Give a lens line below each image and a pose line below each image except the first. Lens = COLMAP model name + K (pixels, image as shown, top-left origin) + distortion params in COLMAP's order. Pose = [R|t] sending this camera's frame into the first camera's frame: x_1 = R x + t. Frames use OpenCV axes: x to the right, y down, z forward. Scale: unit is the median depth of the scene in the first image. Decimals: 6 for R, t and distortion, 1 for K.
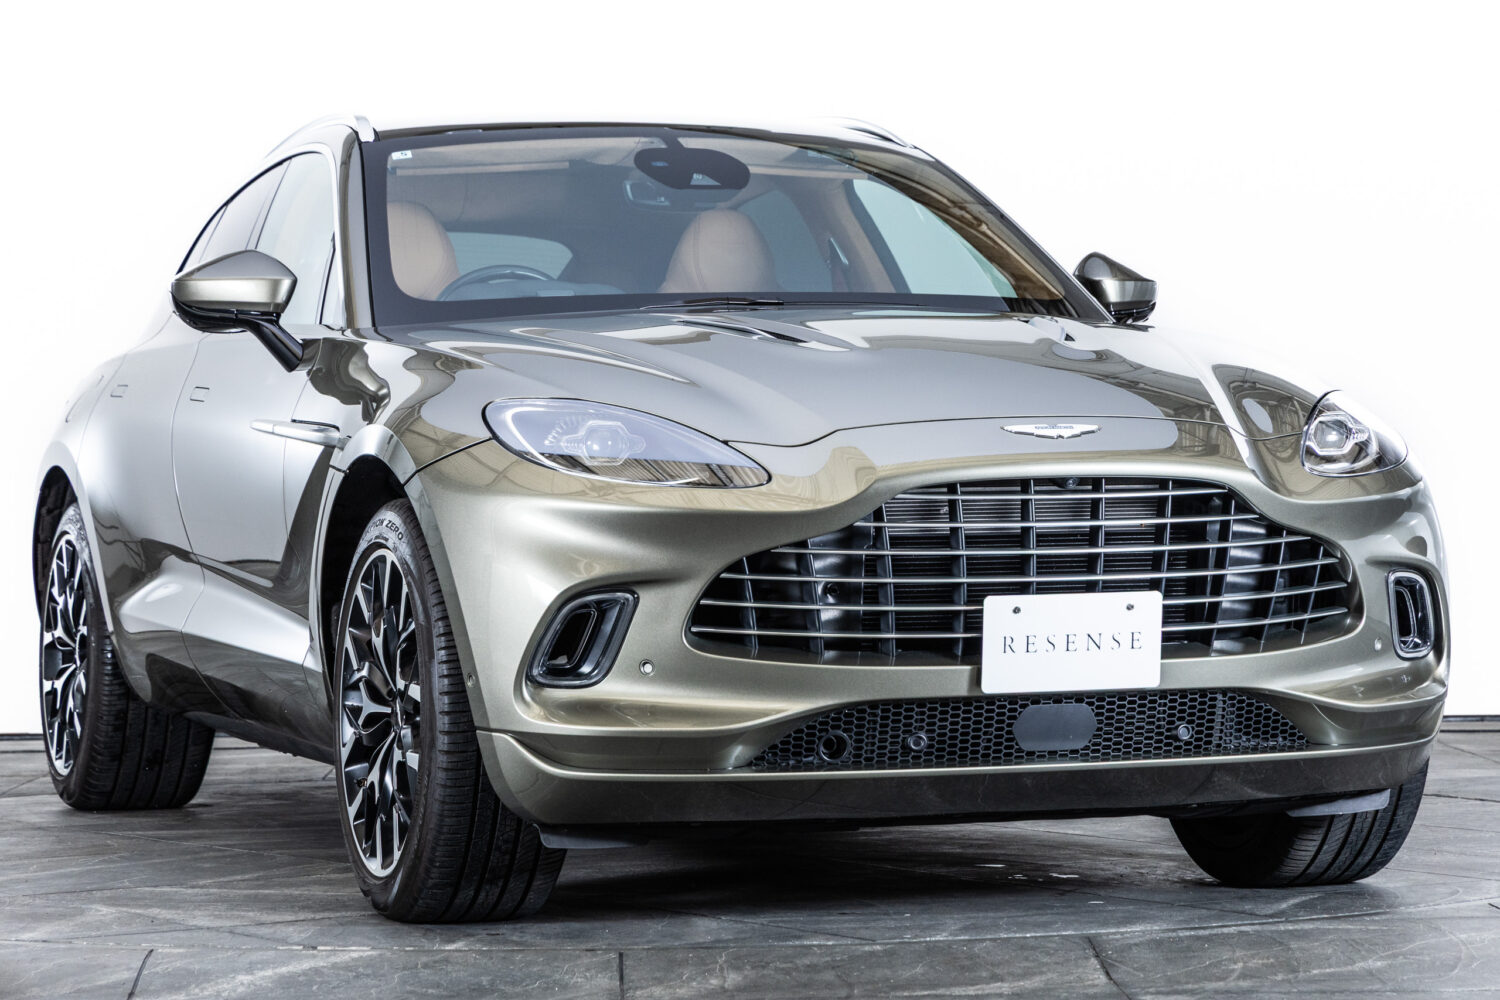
lens RADIAL K [[4496.3, 0, 750.0], [0, 4496.3, 500.0], [0, 0, 1]] dist [0.026917, -0.197745]
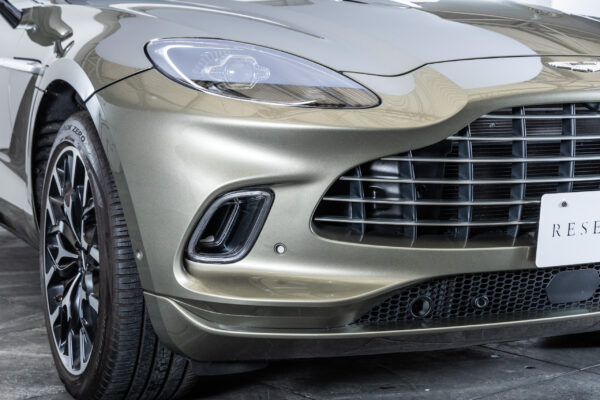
lens RADIAL K [[1097.4, 0, 300.0], [0, 1097.4, 200.0], [0, 0, 1]] dist [0.028541, 0.041314]
pose [[0.993473, -0.002120, 0.114044, -0.051290], [-0.008851, 0.995379, 0.095610, -0.006285], [-0.113719, -0.095996, 0.988864, 0.672851]]
